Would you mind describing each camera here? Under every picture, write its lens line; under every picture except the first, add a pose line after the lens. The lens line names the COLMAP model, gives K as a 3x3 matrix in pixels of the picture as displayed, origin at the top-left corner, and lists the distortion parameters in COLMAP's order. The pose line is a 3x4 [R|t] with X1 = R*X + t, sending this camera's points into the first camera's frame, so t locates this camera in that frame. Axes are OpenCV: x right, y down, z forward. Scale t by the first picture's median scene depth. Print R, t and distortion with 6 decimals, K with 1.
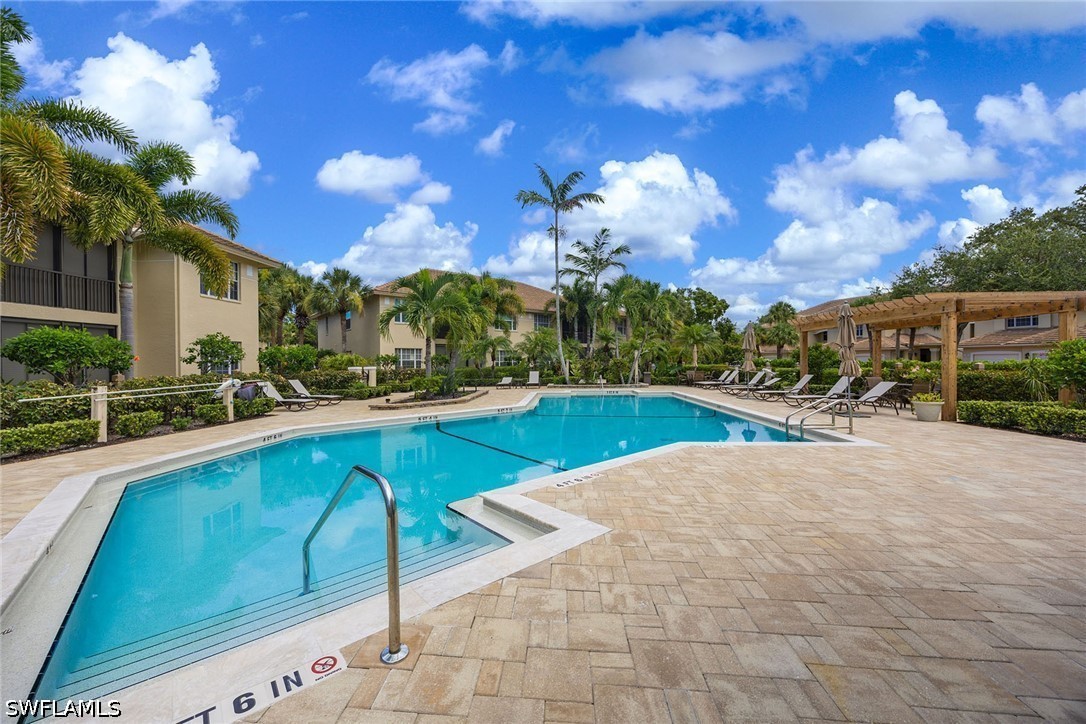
lens RADIAL K [[417.0, 0, 525.7], [0, 417.0, 358.1], [0, 0, 1]] dist [-0.007771, 0.000371]
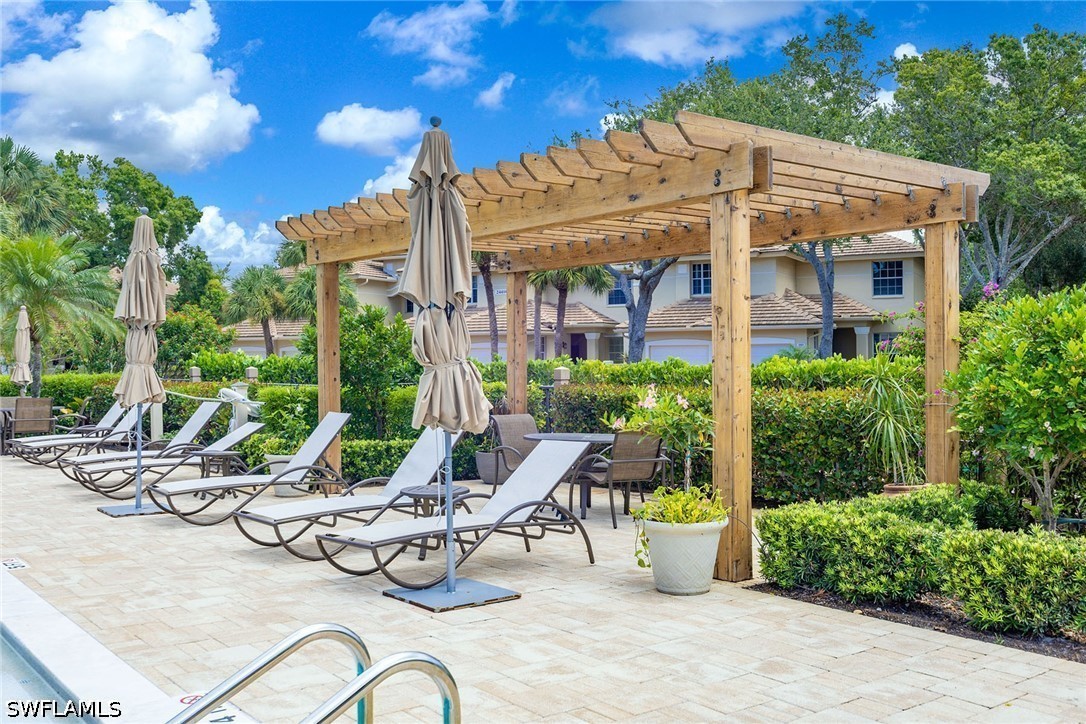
lens RADIAL K [[1049.7, 0, 543.0], [0, 1049.7, 362.0], [0, 0, 1]] dist [0.008824, 0.004076]
pose [[0.734819, -0.004880, 0.678245, 0.355093], [-0.001196, 0.999963, 0.008490, -0.001046], [-0.678262, -0.007049, 0.734787, 0.449234]]
